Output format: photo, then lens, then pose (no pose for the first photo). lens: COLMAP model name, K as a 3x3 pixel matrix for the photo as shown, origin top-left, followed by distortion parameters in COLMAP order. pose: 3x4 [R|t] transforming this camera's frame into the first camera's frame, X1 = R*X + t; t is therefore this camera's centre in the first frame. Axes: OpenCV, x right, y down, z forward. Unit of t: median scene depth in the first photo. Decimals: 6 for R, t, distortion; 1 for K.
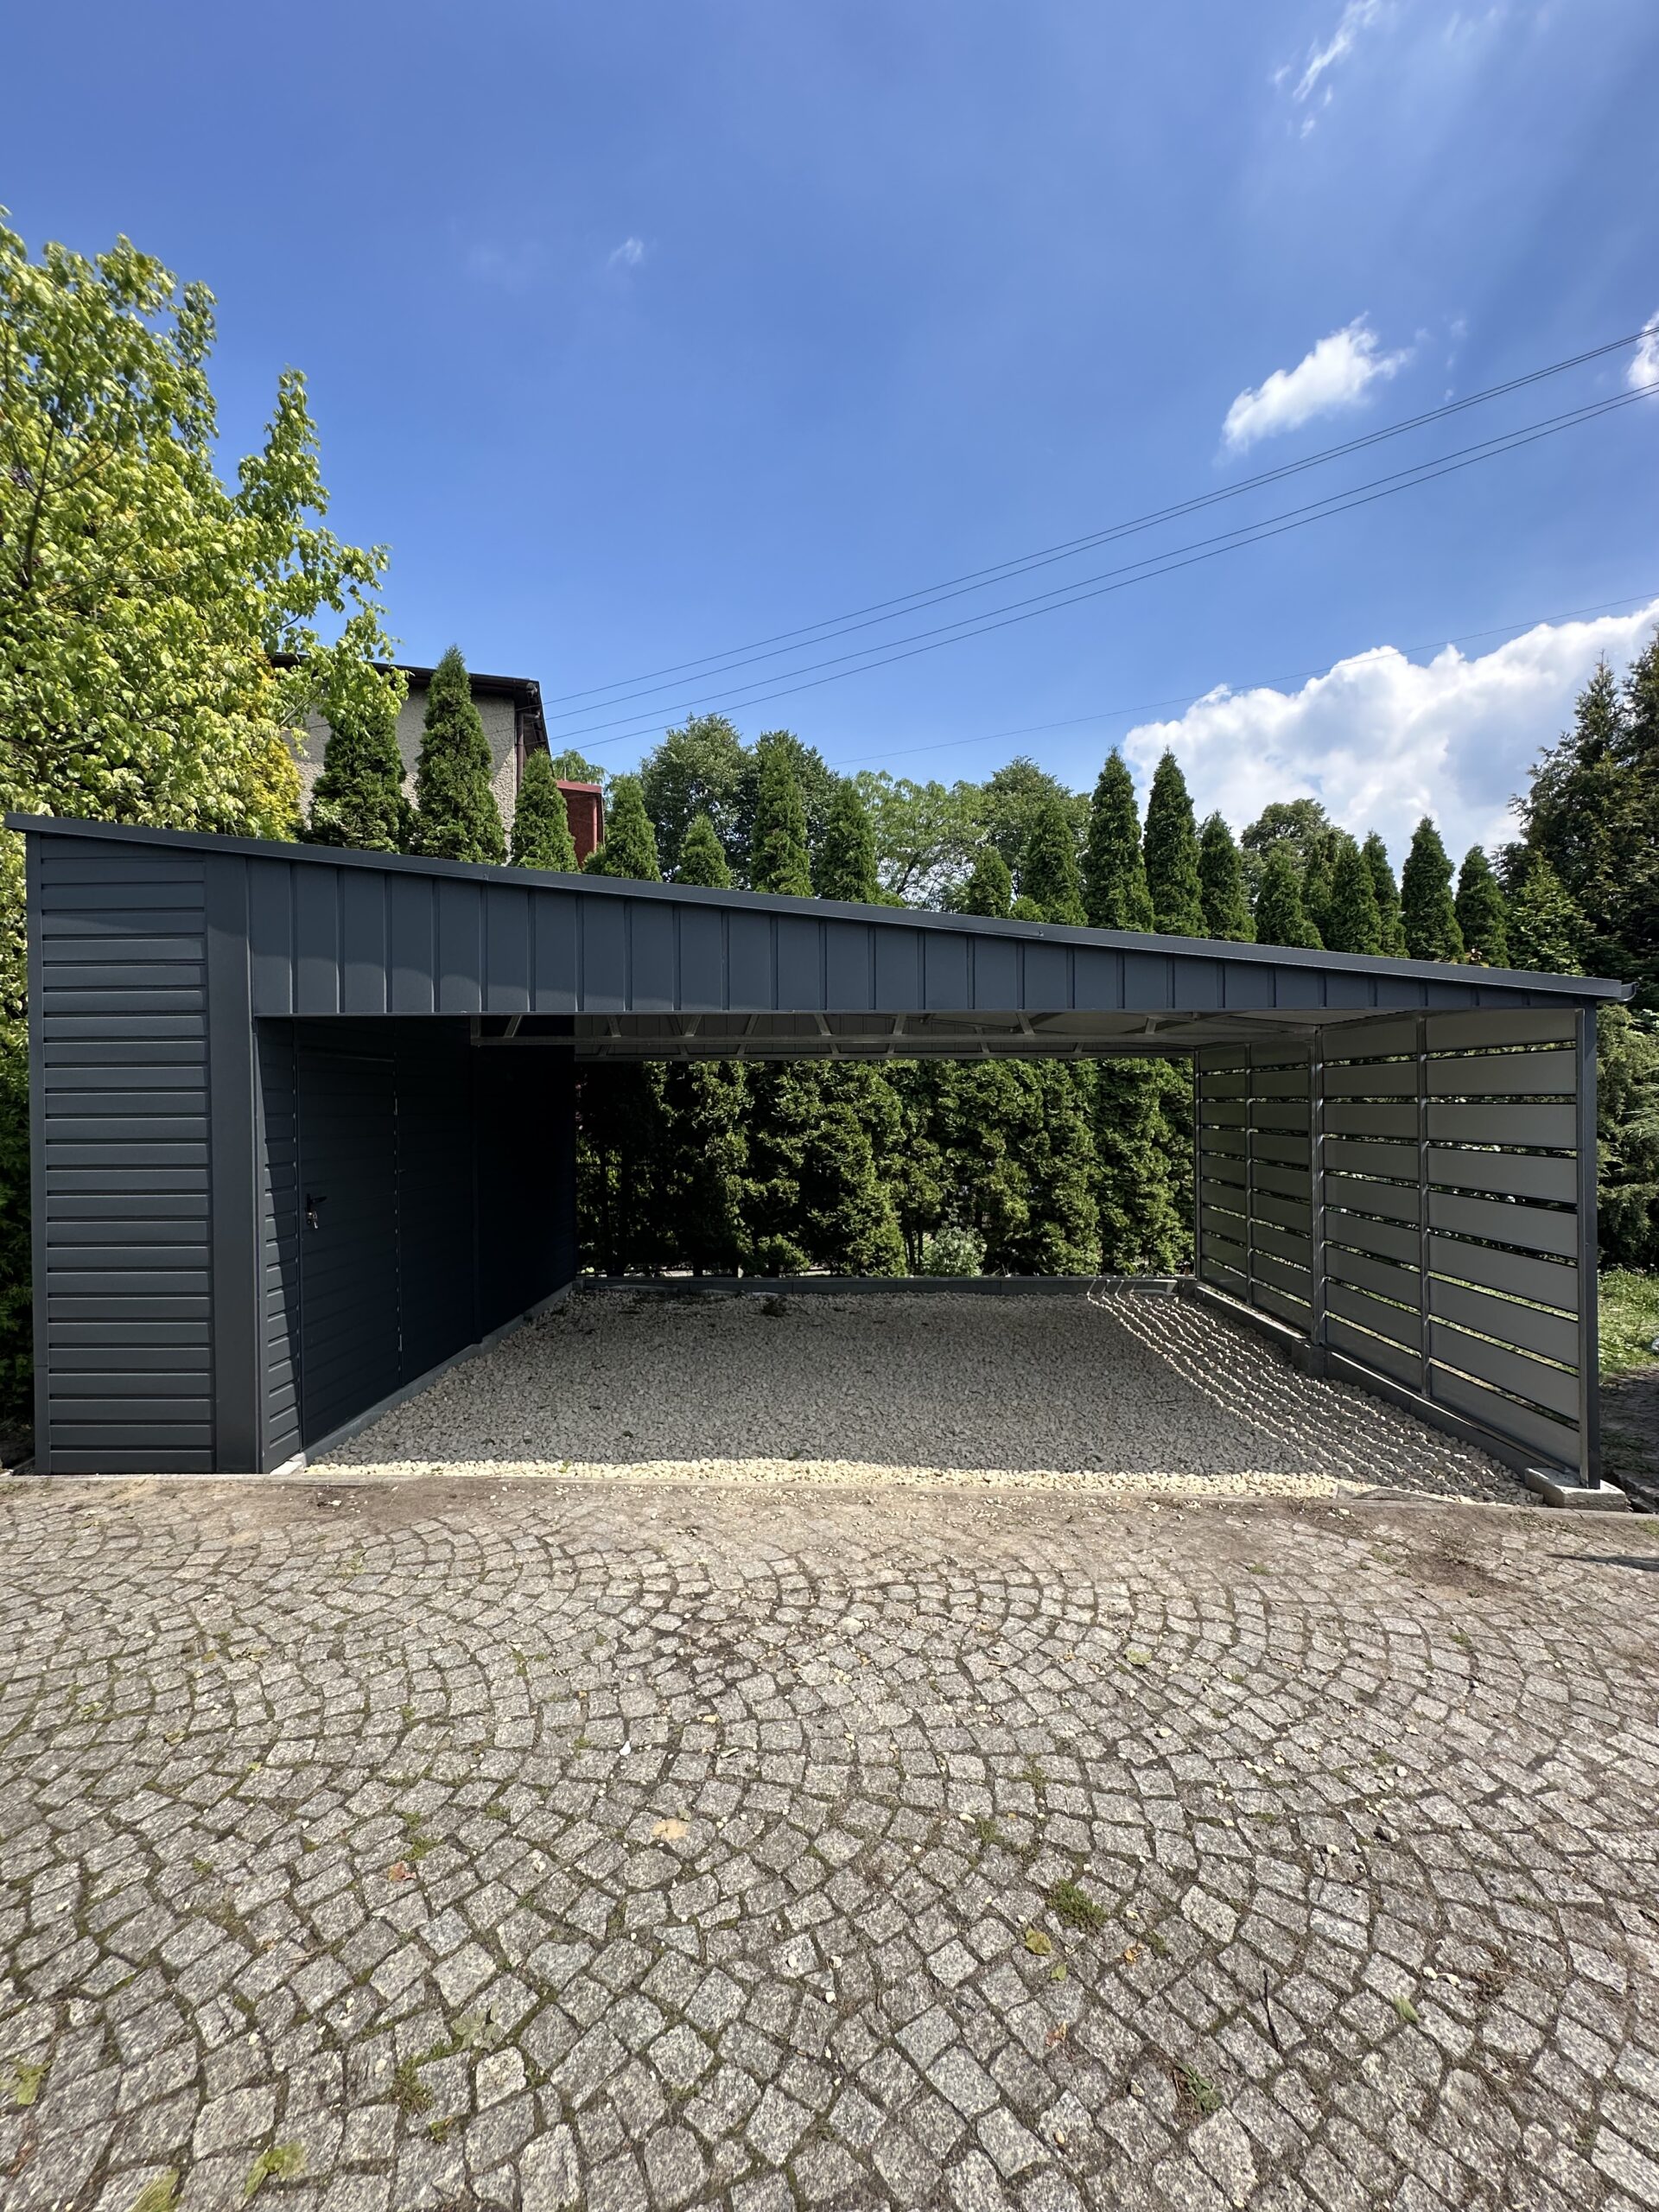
lens RADIAL K [[880.5, 0, 831.4], [0, 880.5, 1105.0], [0, 0, 1]] dist [-0.002404, 0.000344]
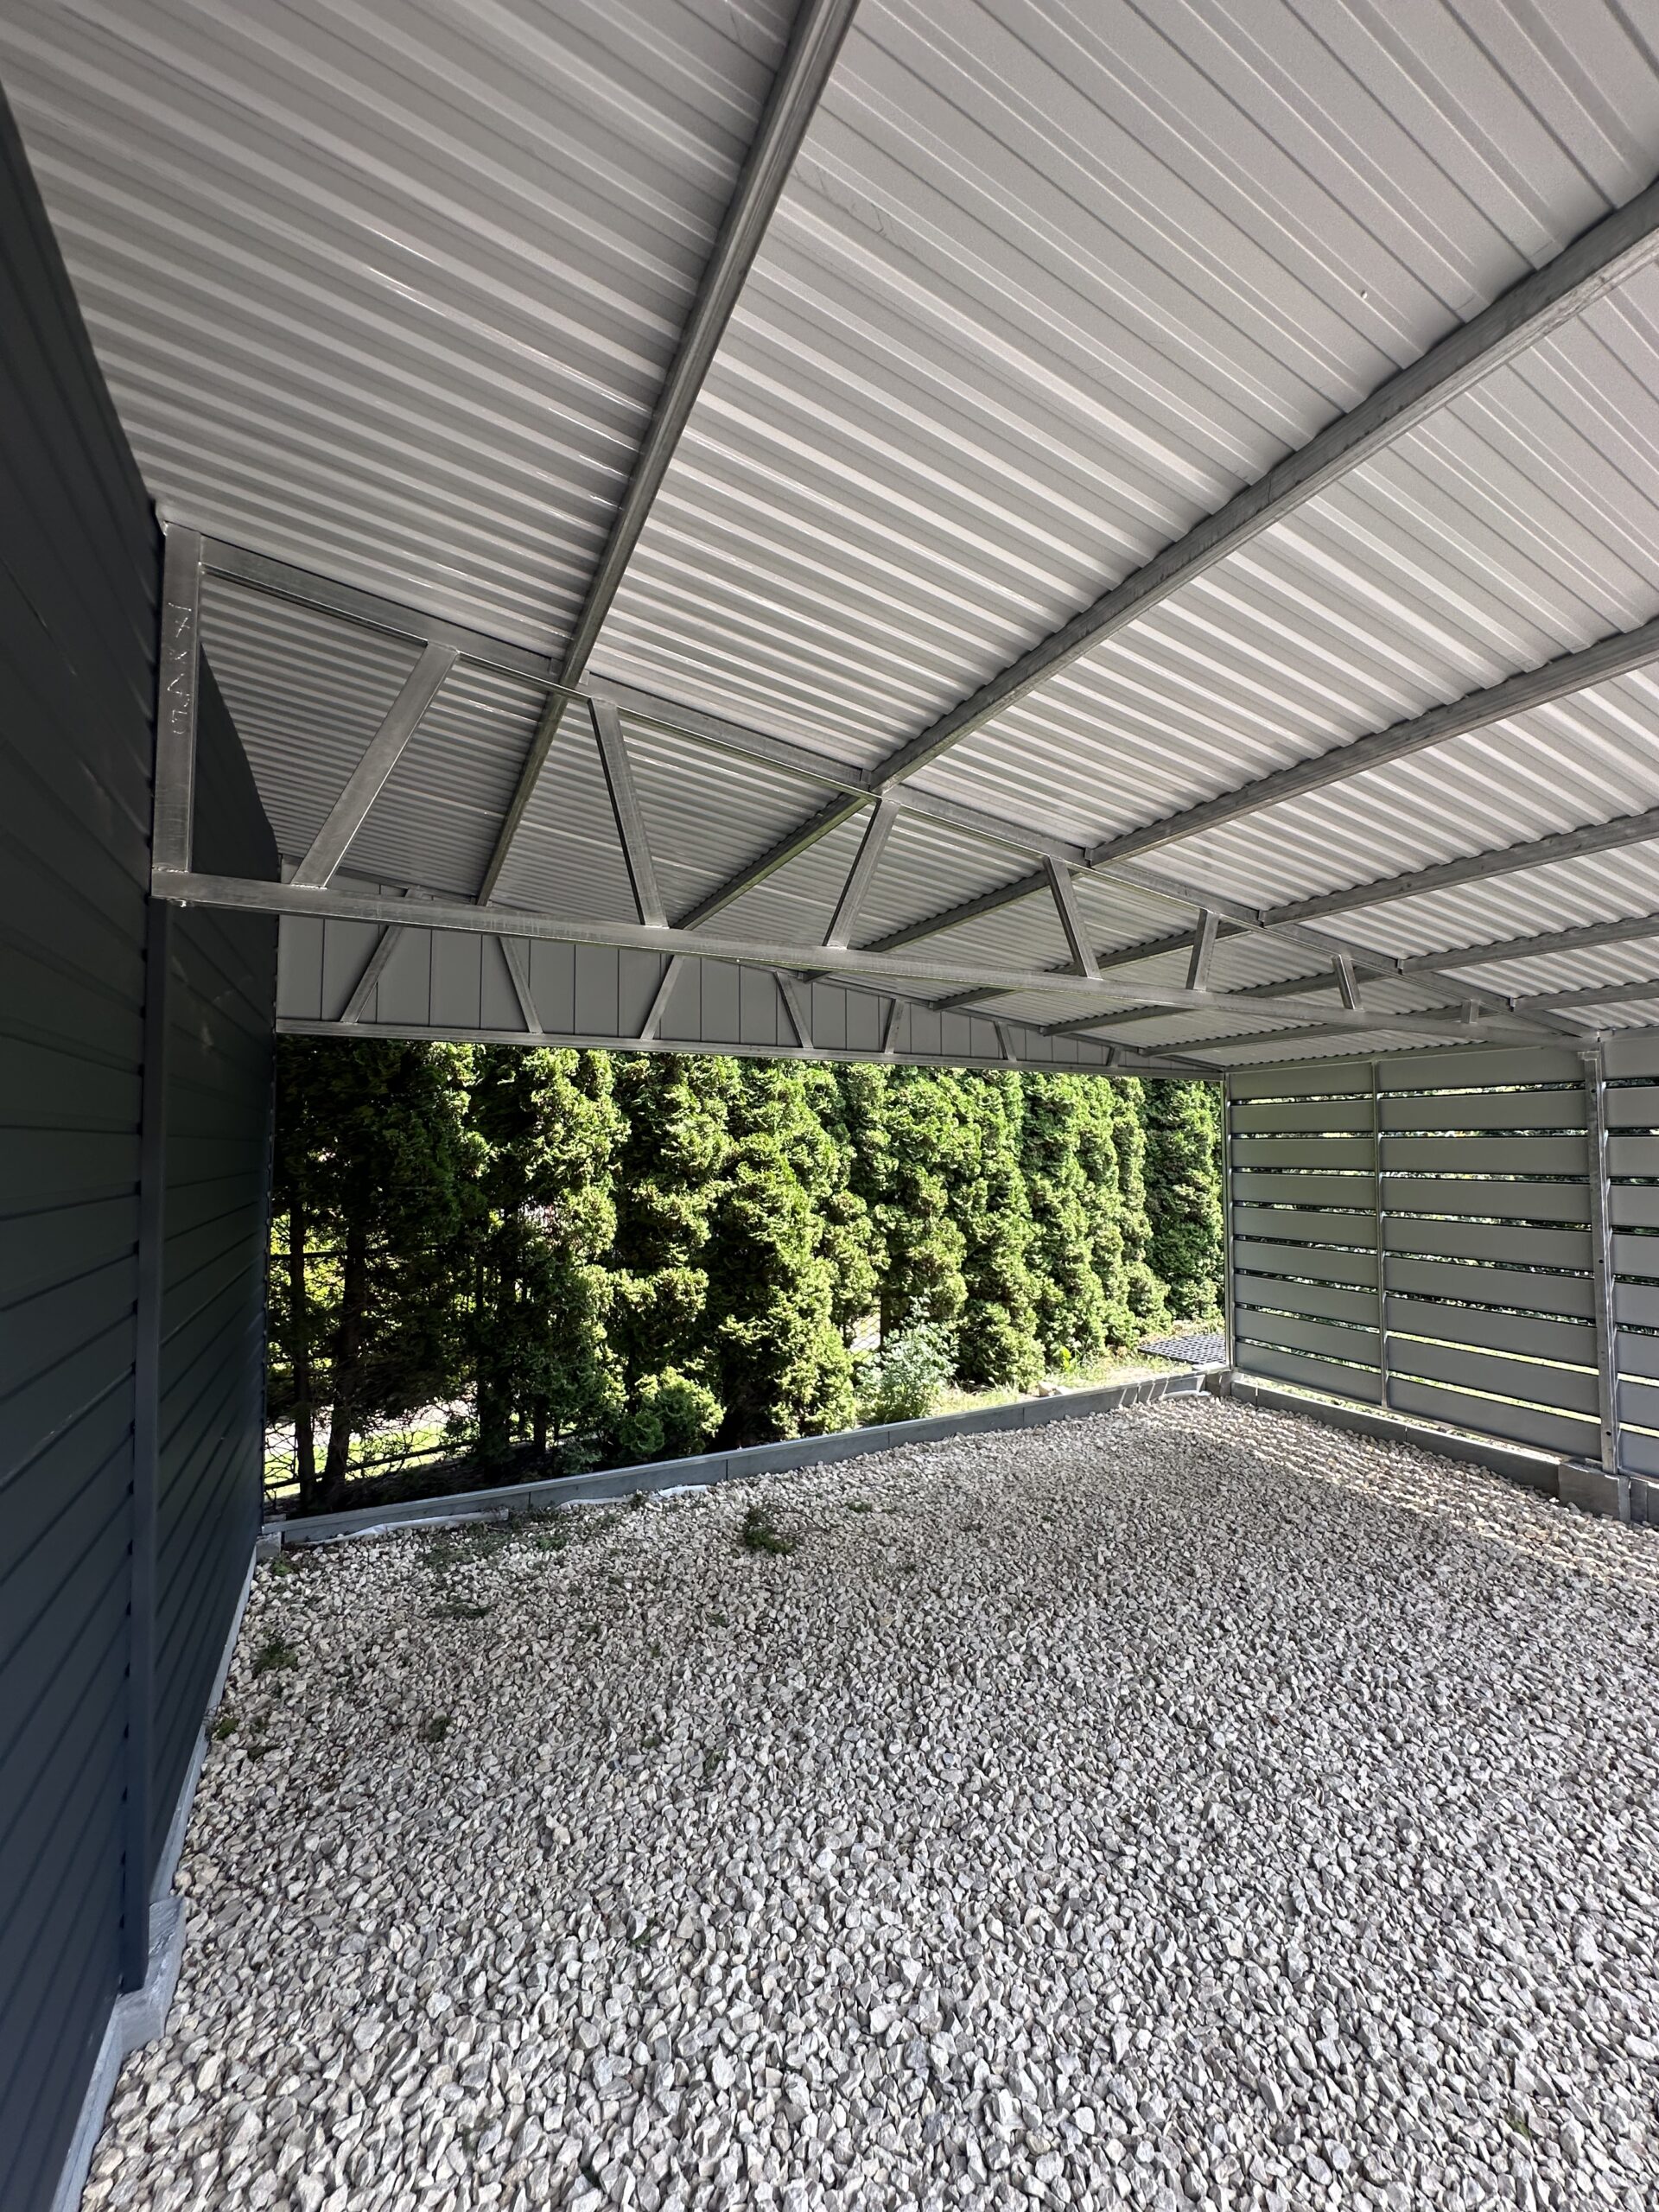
lens RADIAL K [[880.5, 0, 828.9], [0, 880.5, 1105.7], [0, 0, 1]] dist [-0.002404, 0.000344]
pose [[0.876679, 0.029697, 0.480158, -0.345429], [-0.004145, 0.998522, -0.054188, 0.014663], [-0.481057, 0.045516, 0.875507, 0.637731]]
